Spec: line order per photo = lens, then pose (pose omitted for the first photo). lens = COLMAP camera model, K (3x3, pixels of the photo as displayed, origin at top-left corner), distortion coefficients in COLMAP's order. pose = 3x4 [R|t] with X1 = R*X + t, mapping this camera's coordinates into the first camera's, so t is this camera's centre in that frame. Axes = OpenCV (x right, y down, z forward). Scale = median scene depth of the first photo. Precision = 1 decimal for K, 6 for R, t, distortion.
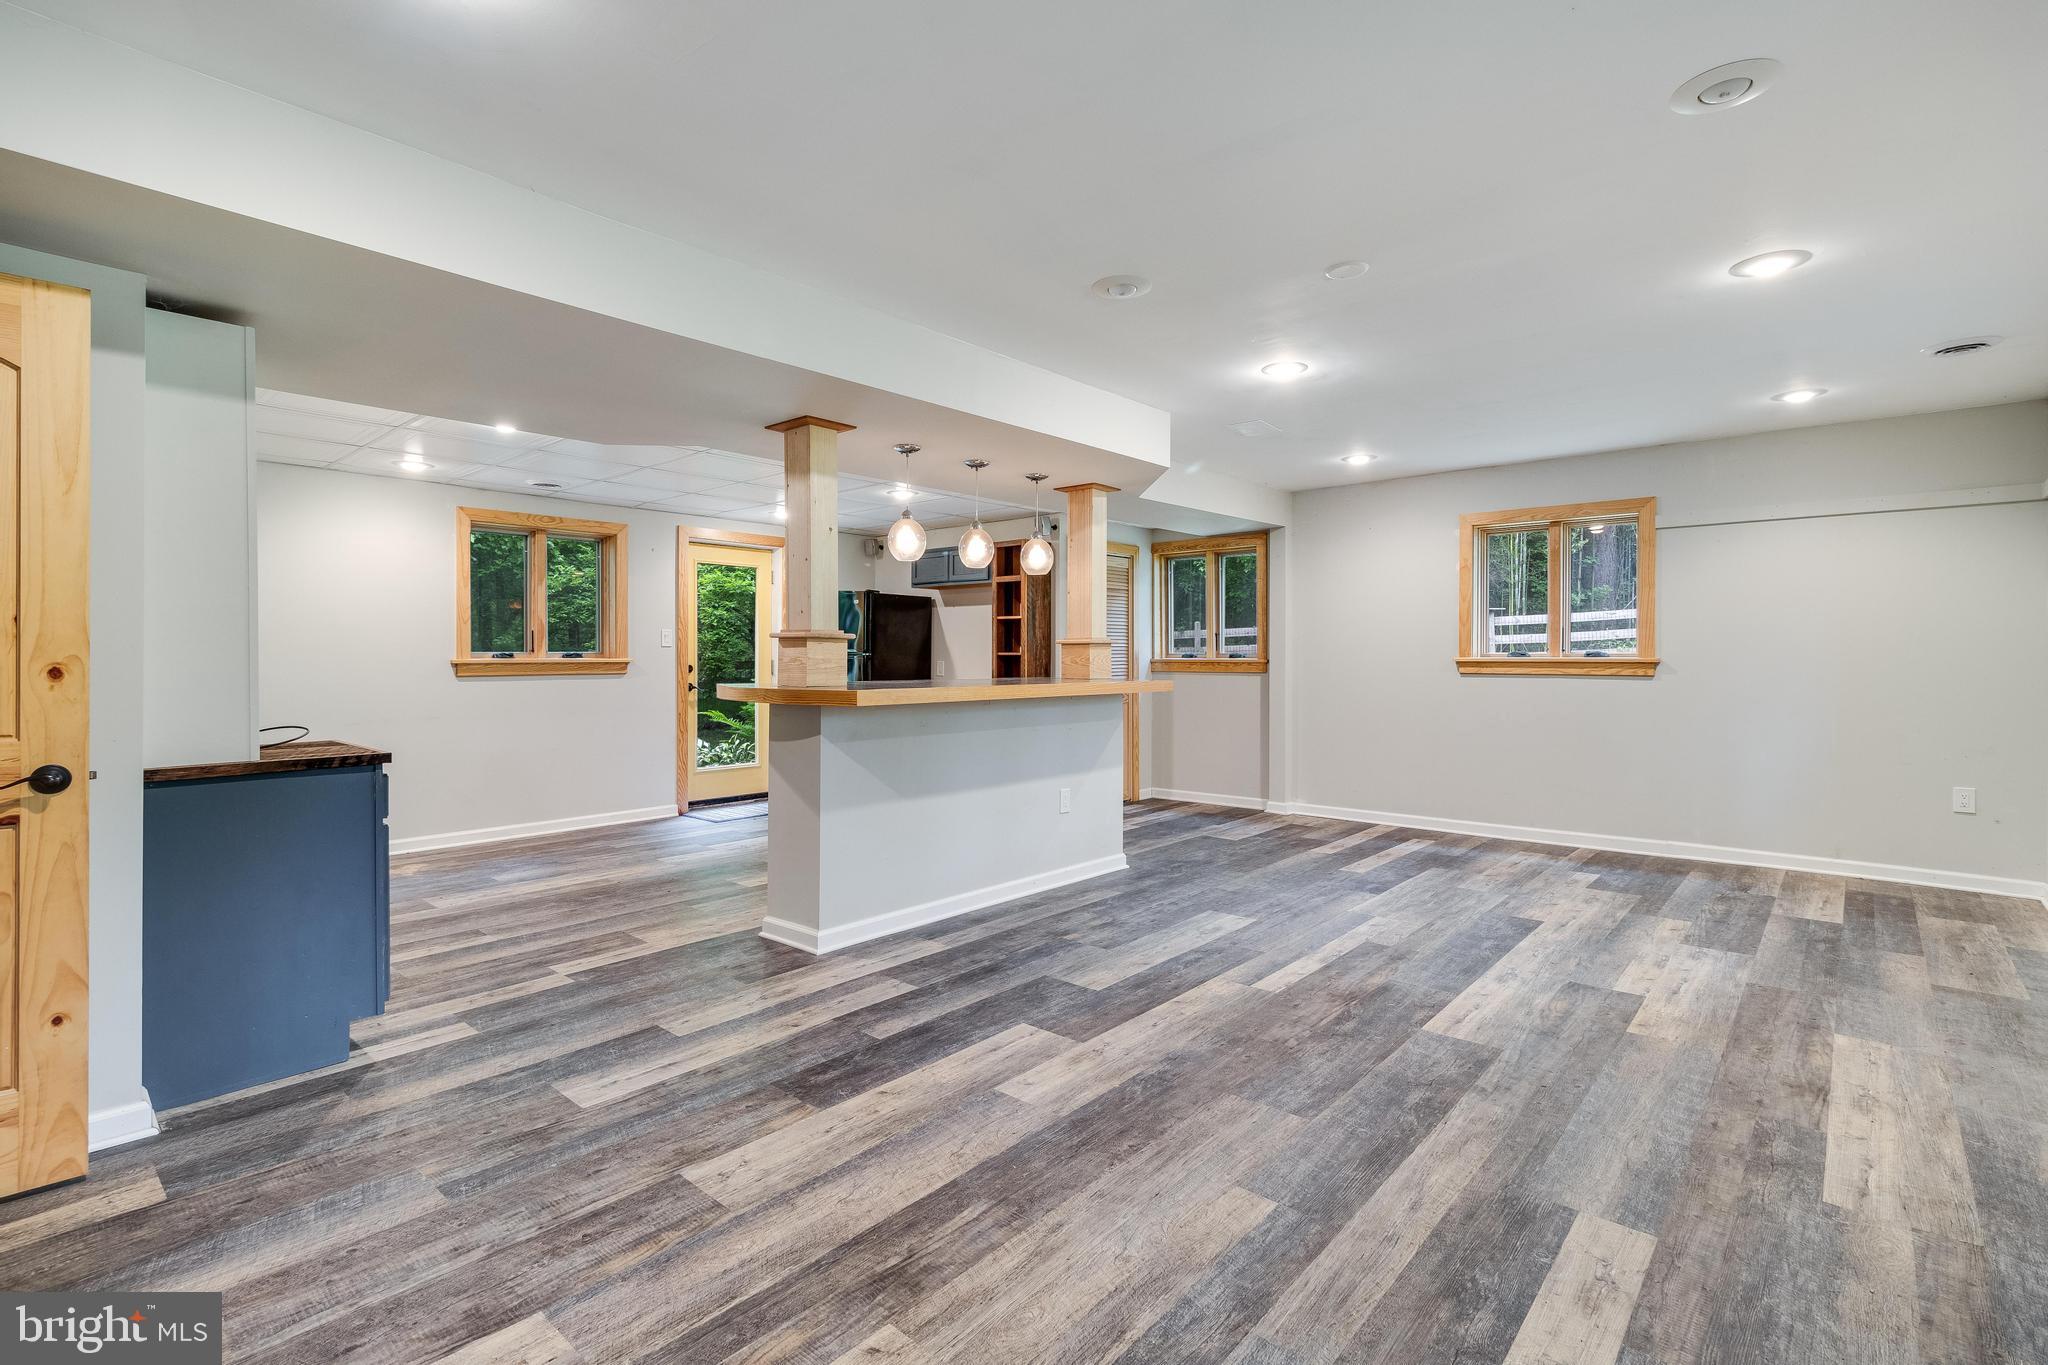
lens RADIAL K [[951.2, 0, 1026.3], [0, 951.2, 671.4], [0, 0, 1]] dist [0.001333, 0.000355]
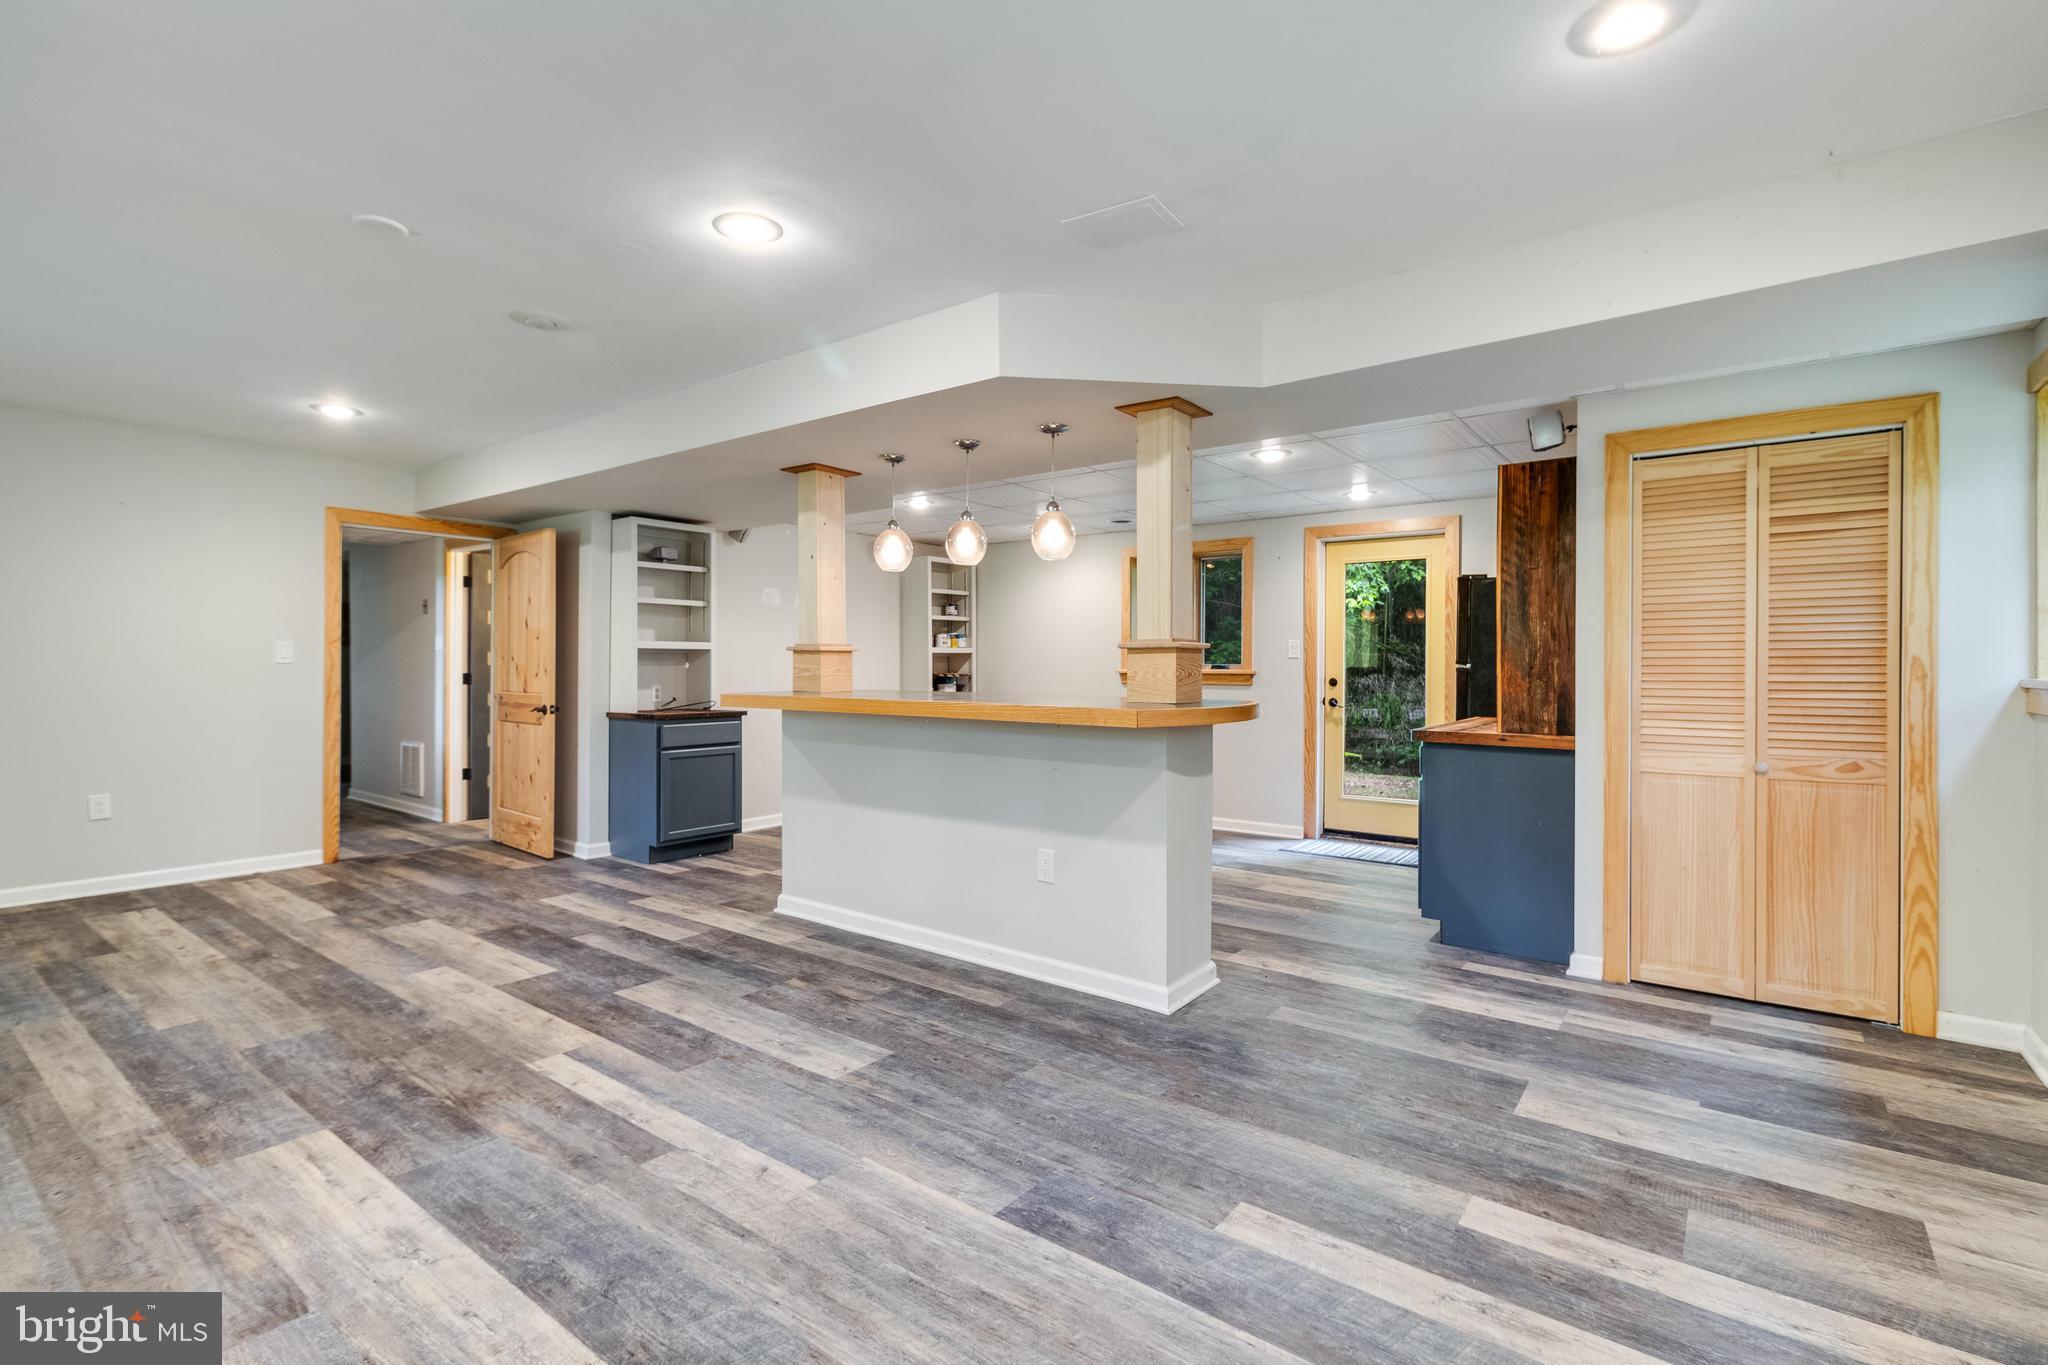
lens RADIAL K [[951.2, 0, 1026.3], [0, 951.2, 671.4], [0, 0, 1]] dist [0.001333, 0.000355]
pose [[0.066962, 0.004781, -0.997744, 1.089604], [-0.021777, 0.999757, 0.003329, -0.020295], [0.997518, 0.021505, 0.067050, 1.329305]]
